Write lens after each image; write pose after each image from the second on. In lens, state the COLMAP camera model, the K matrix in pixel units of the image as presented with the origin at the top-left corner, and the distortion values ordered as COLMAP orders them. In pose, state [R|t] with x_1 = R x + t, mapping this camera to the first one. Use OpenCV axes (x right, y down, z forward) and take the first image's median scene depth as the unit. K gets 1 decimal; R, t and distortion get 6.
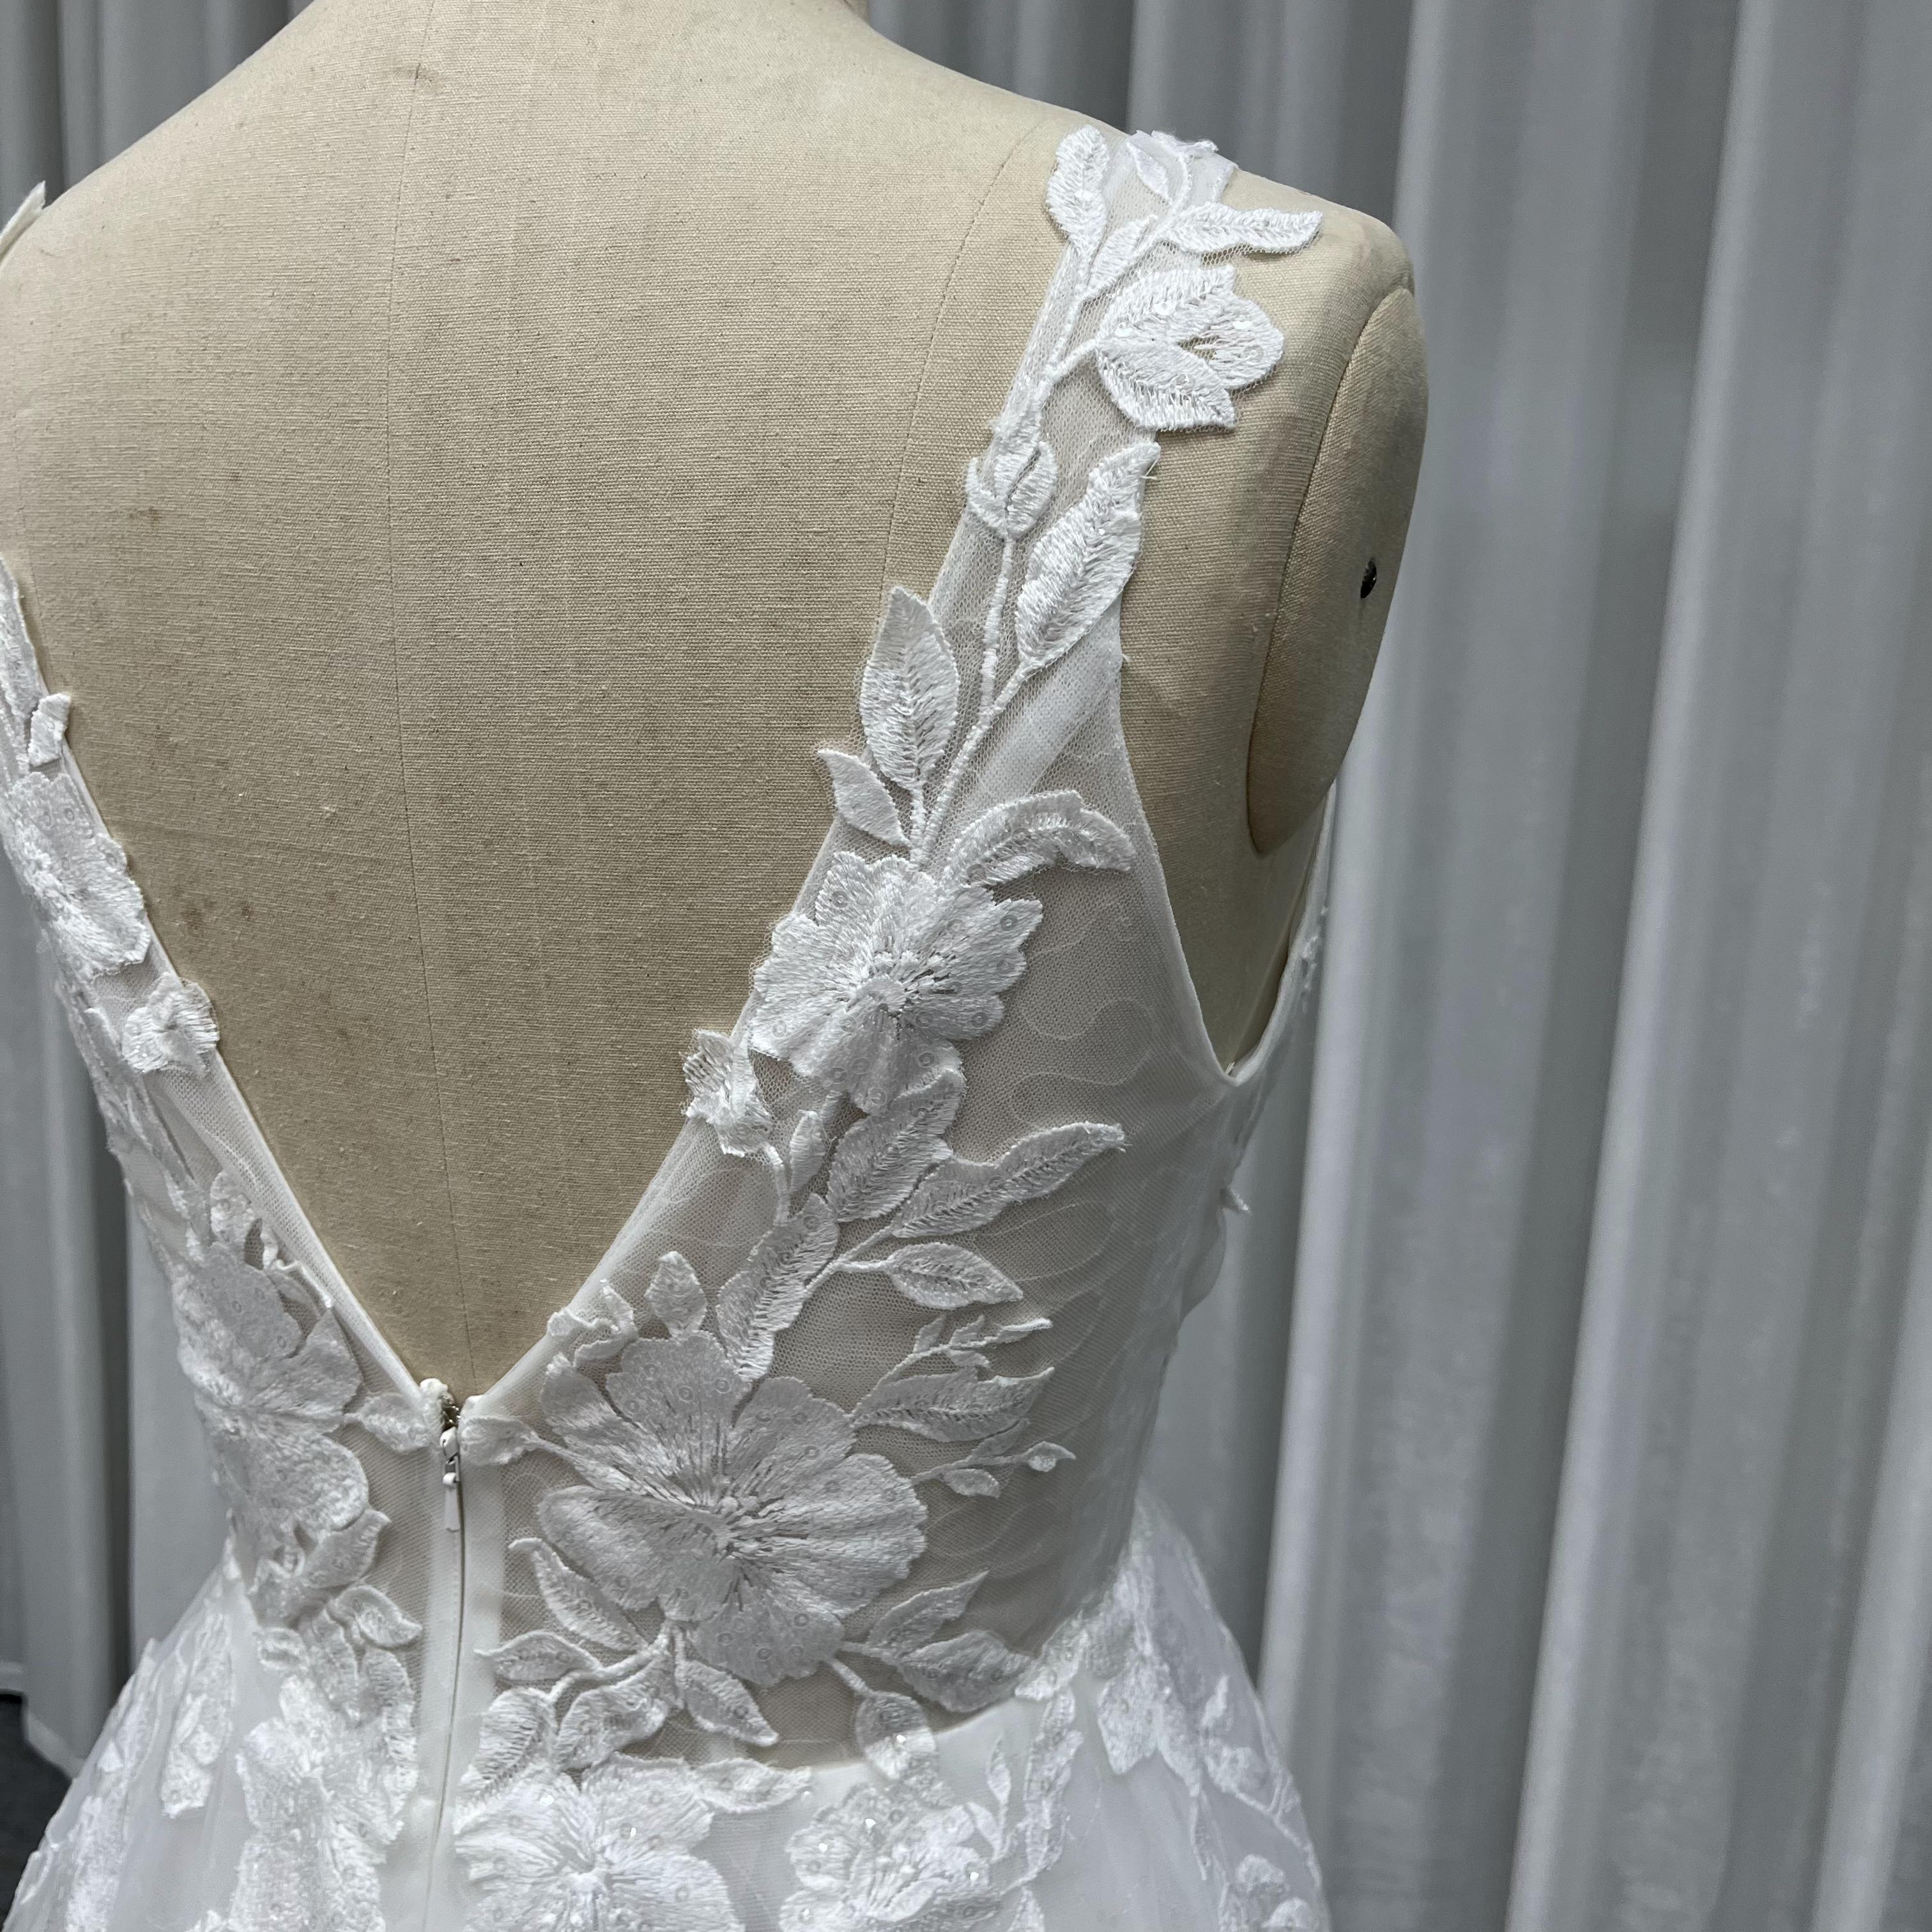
lens RADIAL K [[1927.5, 0, 961.7], [0, 1927.5, 977.2], [0, 0, 1]] dist [0.106421, -0.289336]
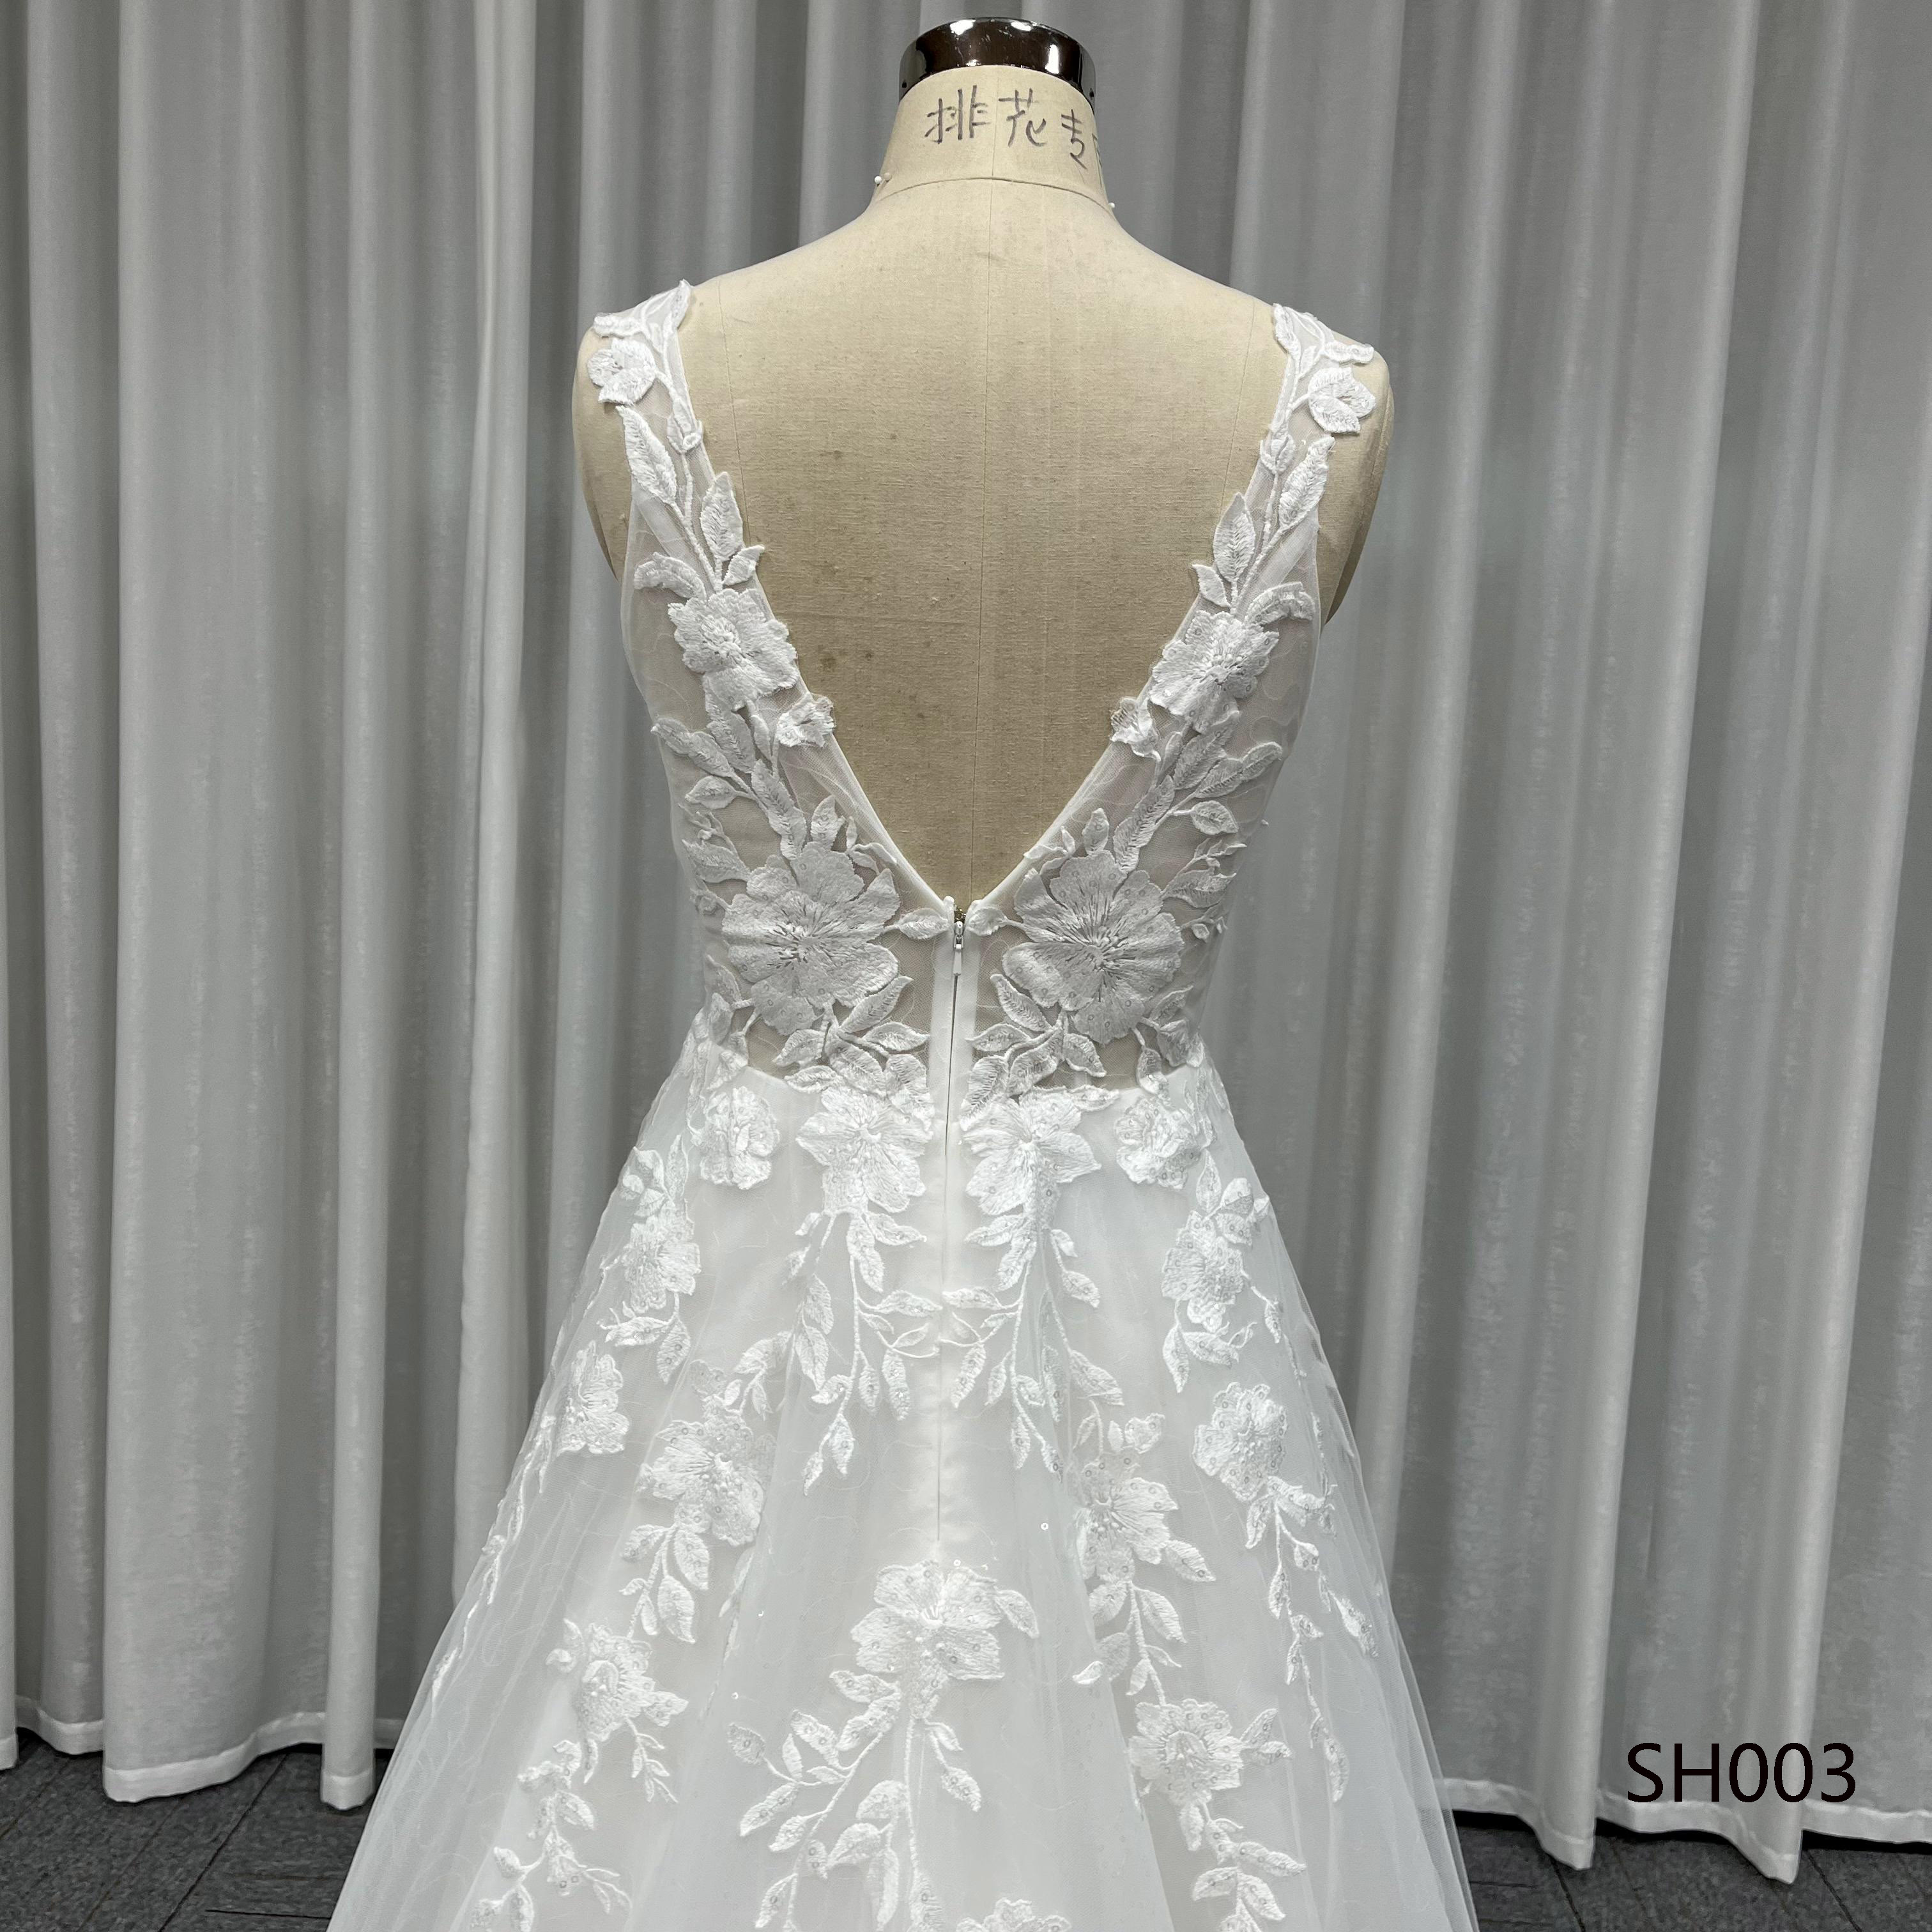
lens RADIAL K [[1956.2, 0, 974.8], [0, 1956.2, 960.7], [0, 0, 1]] dist [0.135547, -0.365422]
pose [[0.929763, -0.046525, 0.365206, -0.994674], [0.061868, 0.997621, -0.030418, 0.339423], [-0.362922, 0.050876, 0.930429, -0.882040]]
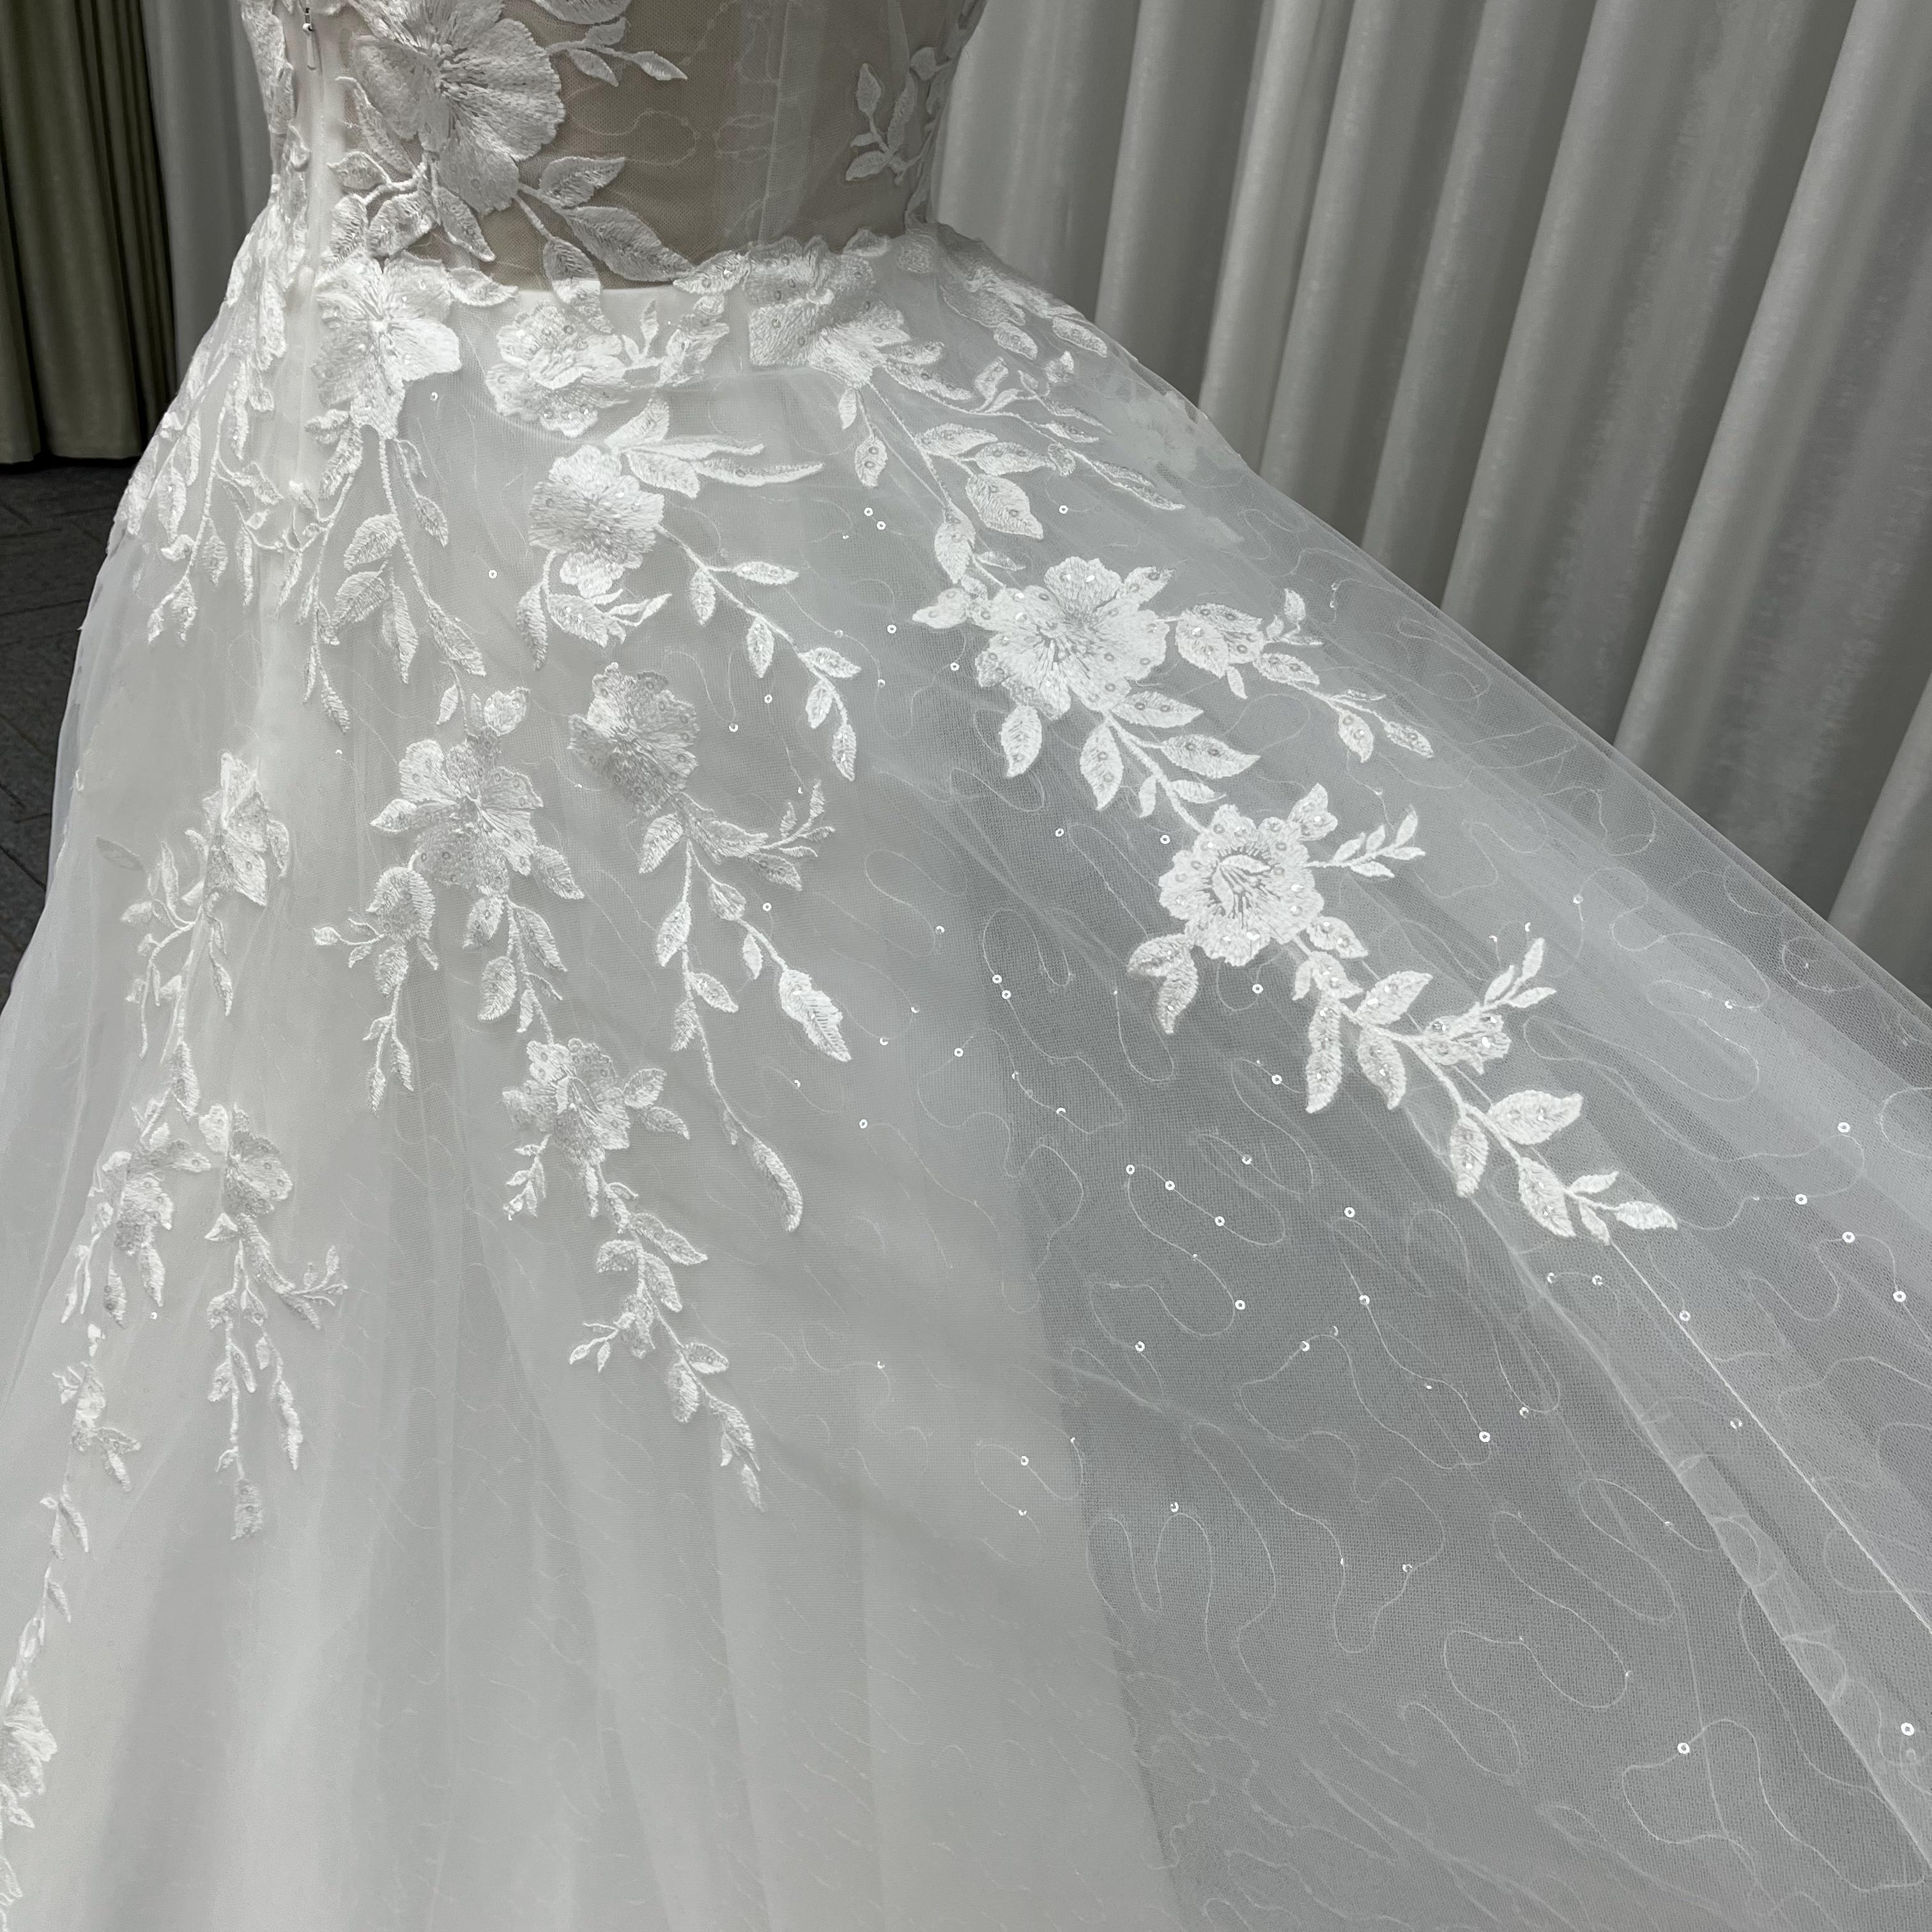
lens RADIAL K [[1860.2, 0, 966.0], [0, 1860.2, 966.0], [0, 0, 1]] dist [0.076568, -0.082973]
pose [[0.917854, 0.267639, -0.293111, 0.836574], [-0.151305, 0.918630, 0.365001, 0.318840], [0.366949, -0.290668, 0.883663, -0.315257]]
